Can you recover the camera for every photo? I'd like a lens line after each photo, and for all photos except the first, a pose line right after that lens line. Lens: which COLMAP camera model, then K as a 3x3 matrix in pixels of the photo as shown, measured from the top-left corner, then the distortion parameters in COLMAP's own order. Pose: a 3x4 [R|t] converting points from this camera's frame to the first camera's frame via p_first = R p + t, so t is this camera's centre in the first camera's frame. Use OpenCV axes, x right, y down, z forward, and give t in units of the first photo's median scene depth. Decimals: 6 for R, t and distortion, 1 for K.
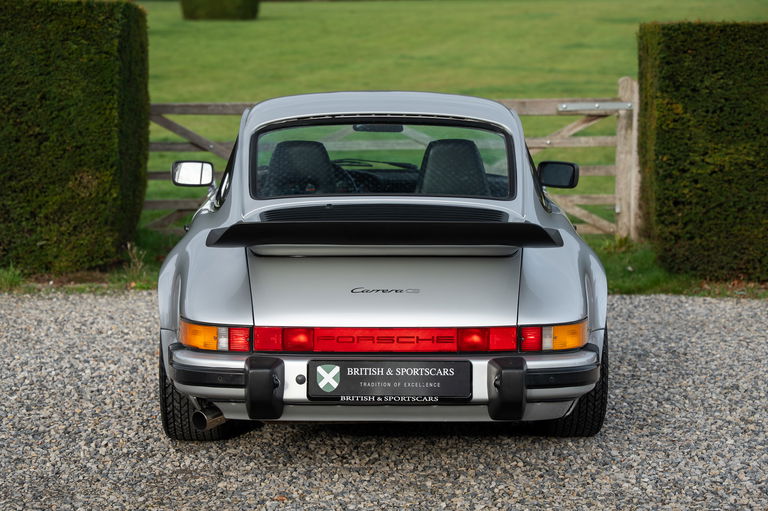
lens RADIAL K [[1816.7, 0, 375.4], [0, 1816.7, 301.8], [0, 0, 1]] dist [0.279579, 0.254761]
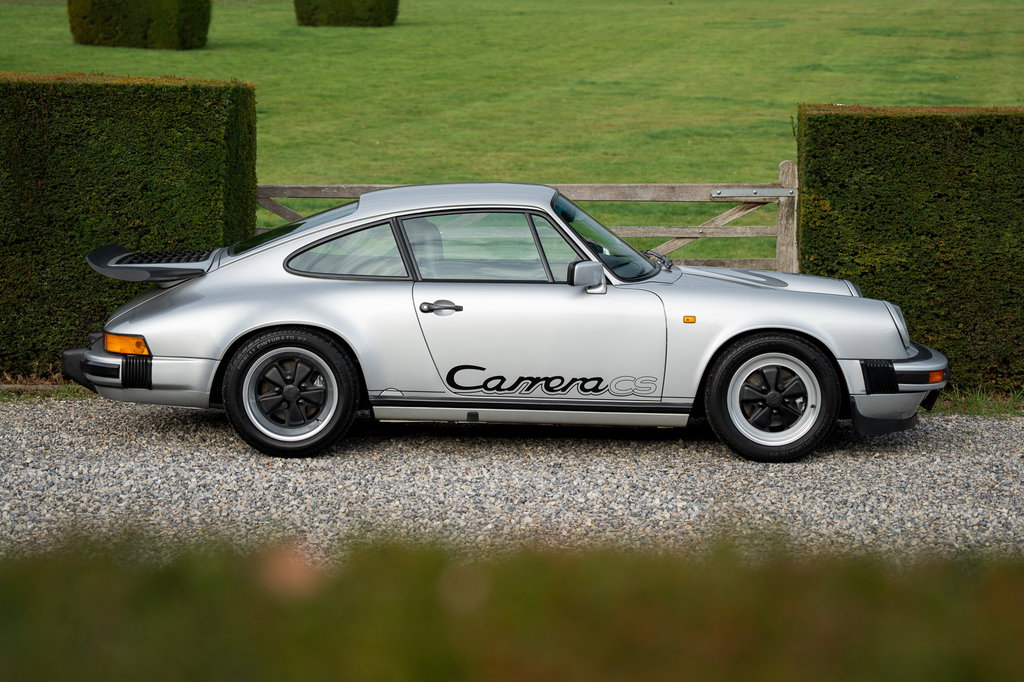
lens RADIAL K [[2458.5, 0, 517.9], [0, 2458.5, 374.1], [0, 0, 1]] dist [0.268931, 0.226687]
pose [[0.999851, 0.009577, -0.014344, 0.027879], [-0.009715, 0.999906, -0.009631, -0.006121], [0.014251, 0.009769, 0.999851, -0.252412]]
